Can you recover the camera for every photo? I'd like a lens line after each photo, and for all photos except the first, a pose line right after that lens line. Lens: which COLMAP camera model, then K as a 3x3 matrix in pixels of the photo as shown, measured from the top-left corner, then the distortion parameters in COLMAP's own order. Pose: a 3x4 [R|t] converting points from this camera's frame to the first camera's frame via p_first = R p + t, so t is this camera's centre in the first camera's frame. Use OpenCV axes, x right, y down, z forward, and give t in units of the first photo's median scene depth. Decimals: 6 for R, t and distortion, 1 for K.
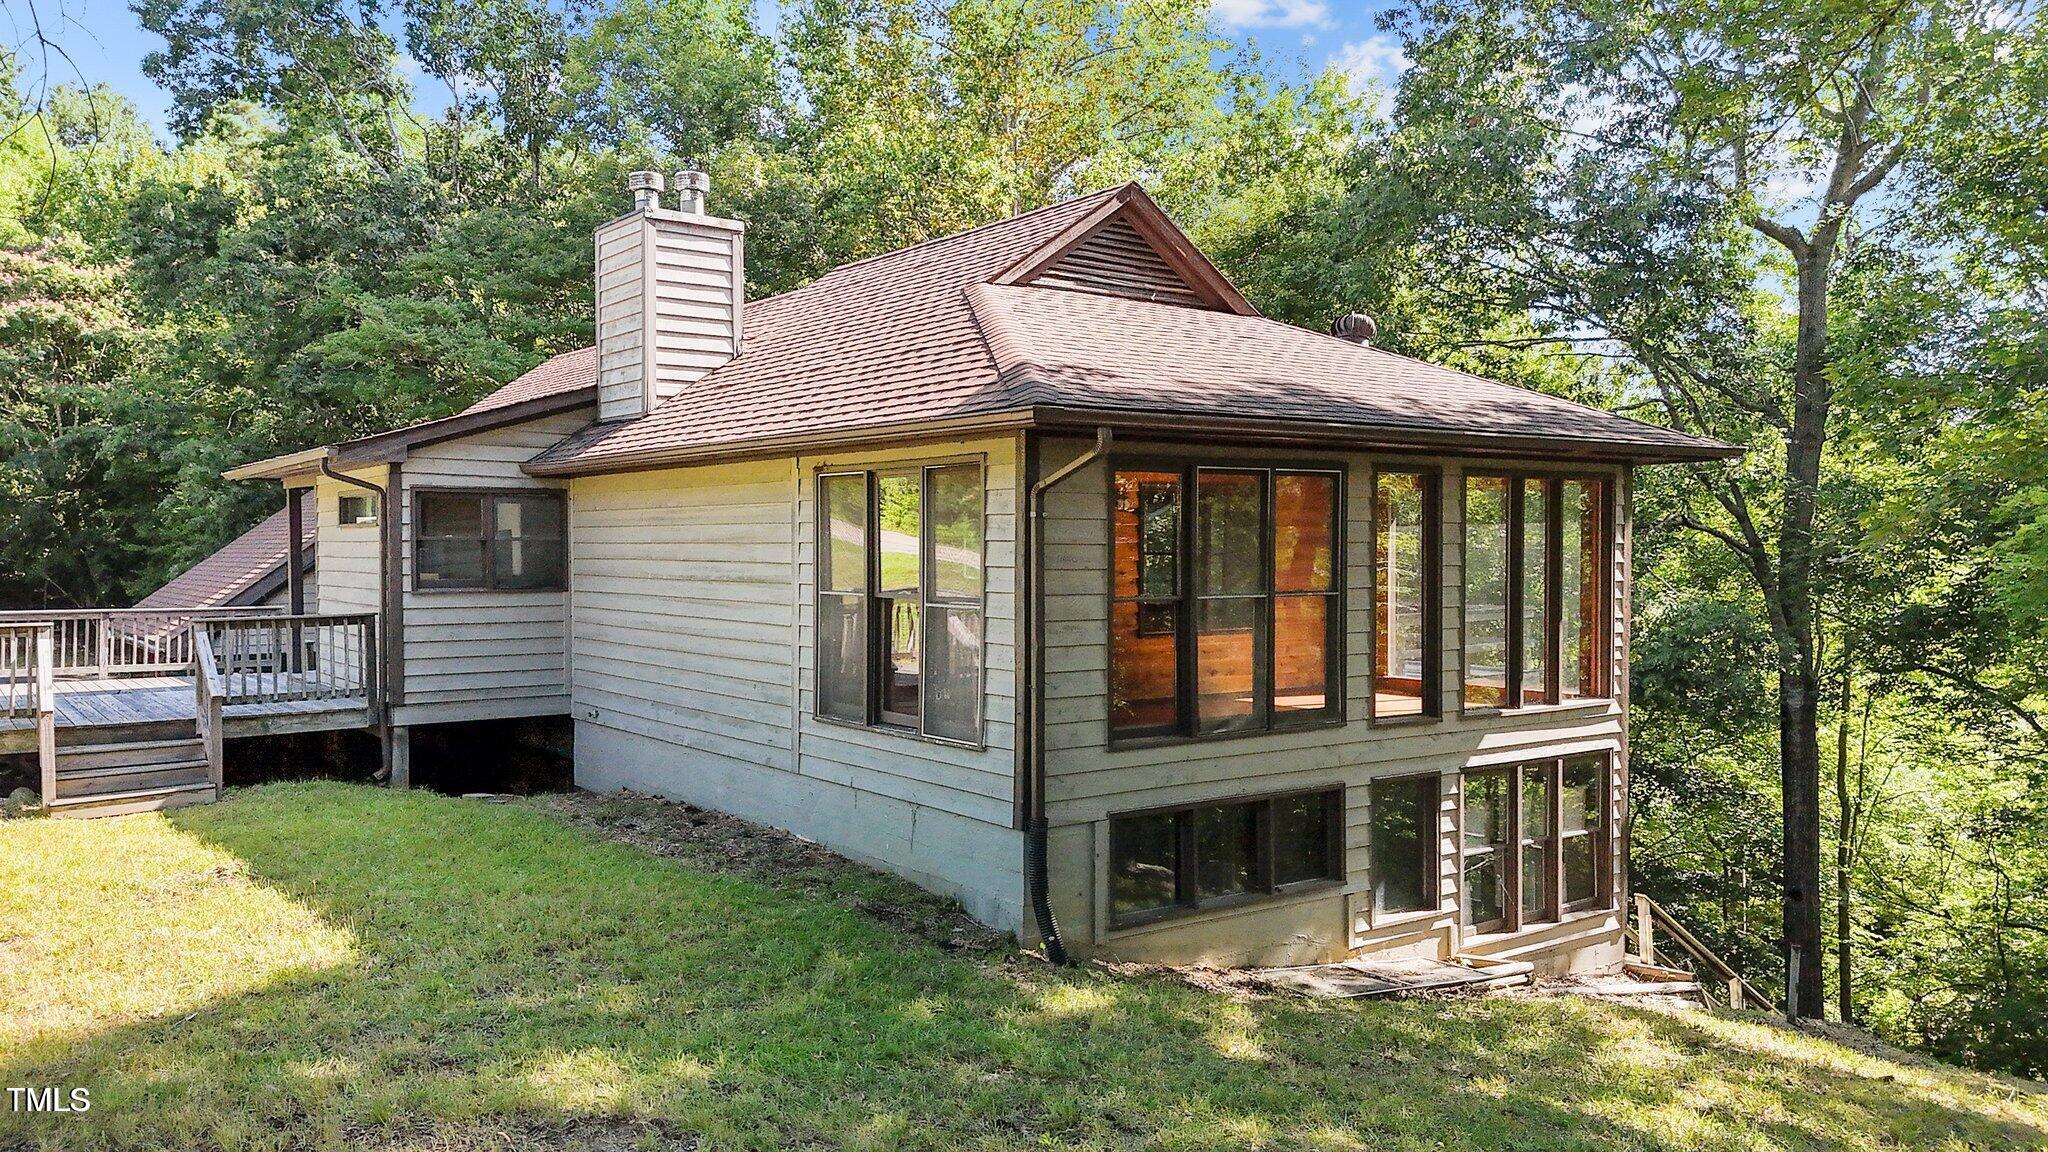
lens RADIAL K [[1475.1, 0, 924.0], [0, 1475.1, 571.6], [0, 0, 1]] dist [0.092144, -0.141681]
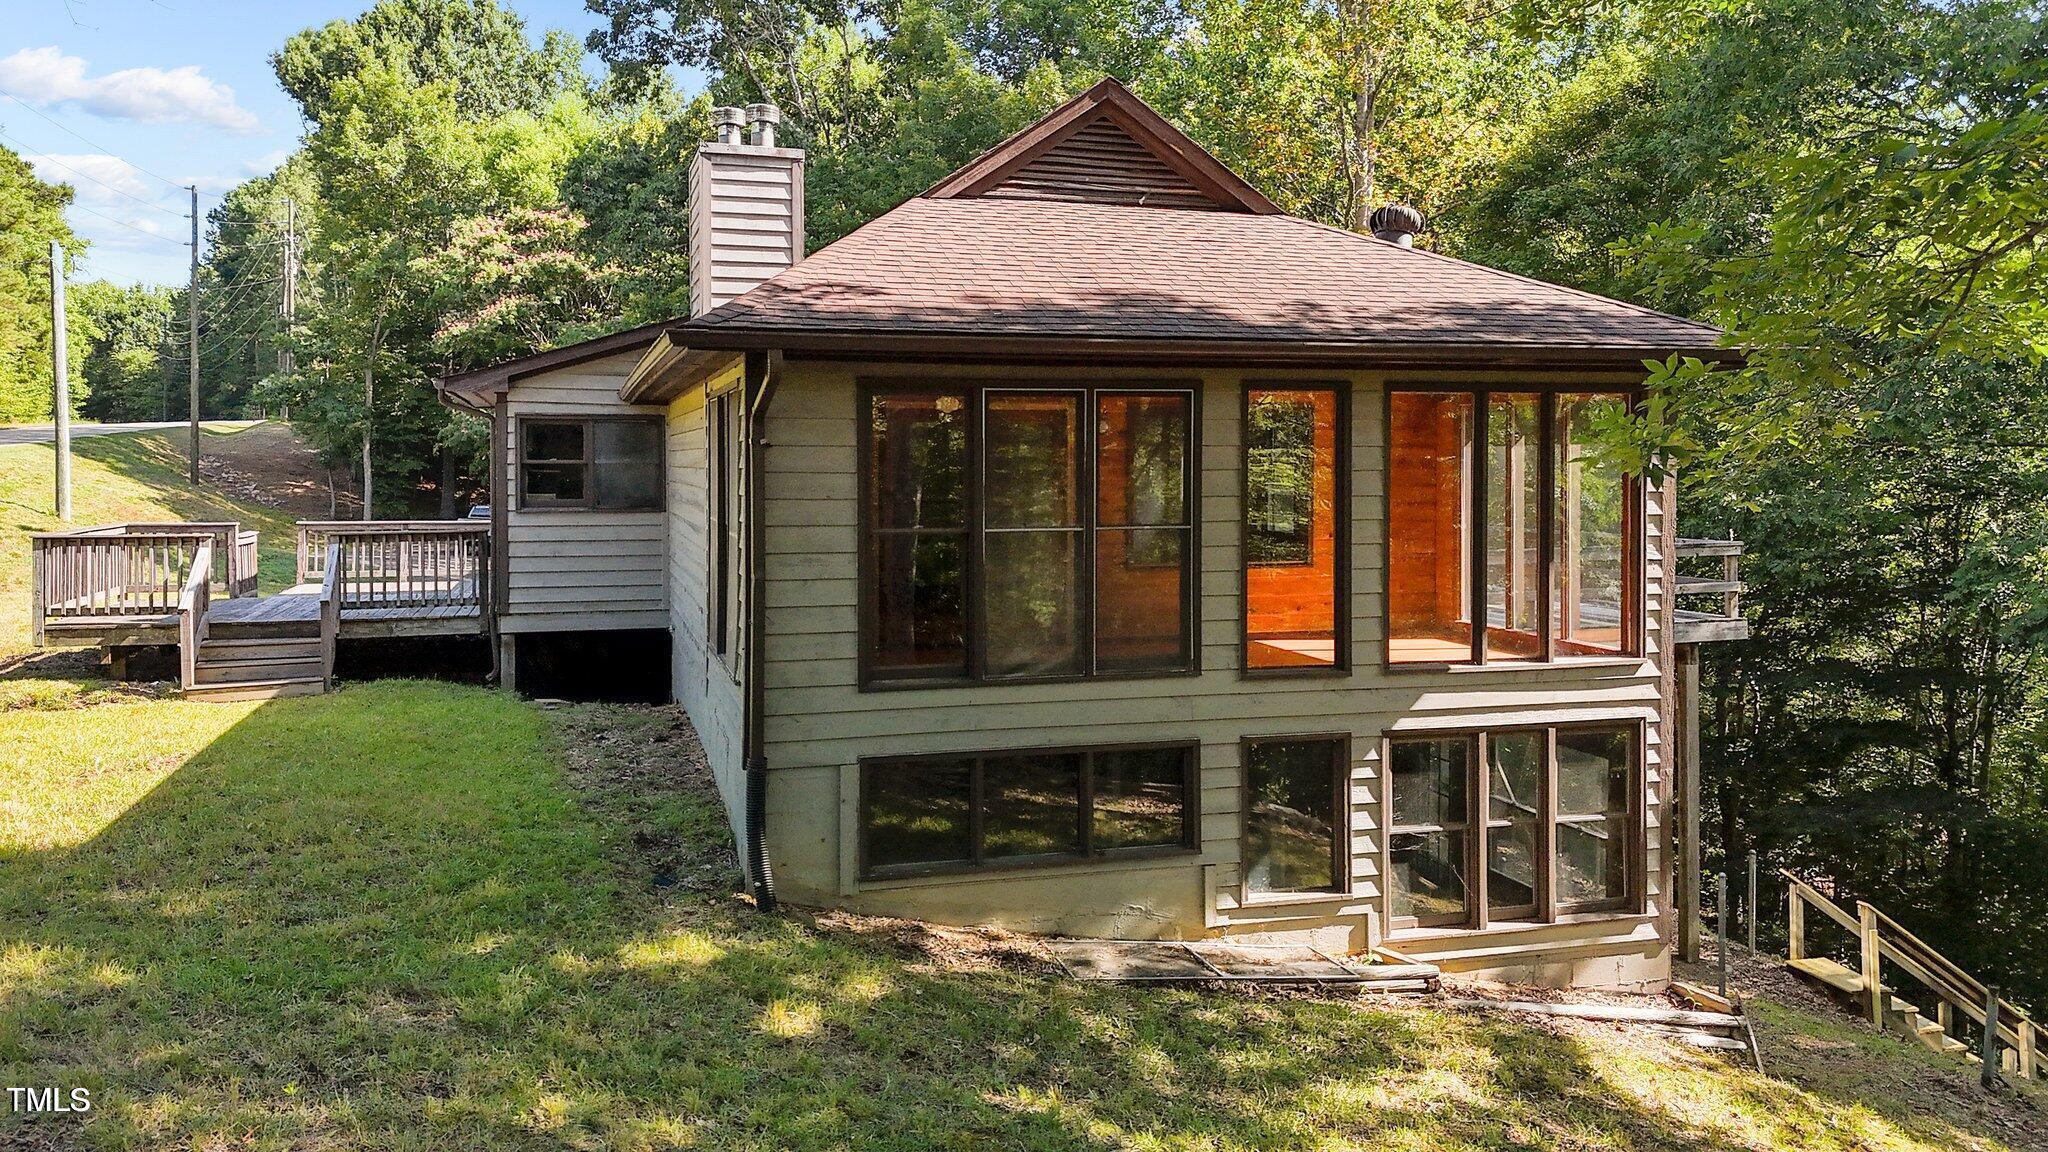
lens RADIAL K [[1473.3, 0, 1022.8], [0, 1473.3, 484.2], [0, 0, 1]] dist [0.069866, -0.102316]
pose [[0.939553, 0.004589, -0.342374, 0.441692], [-0.004712, 0.999989, 0.000473, -0.009598], [0.342372, 0.001169, 0.939564, 0.121347]]
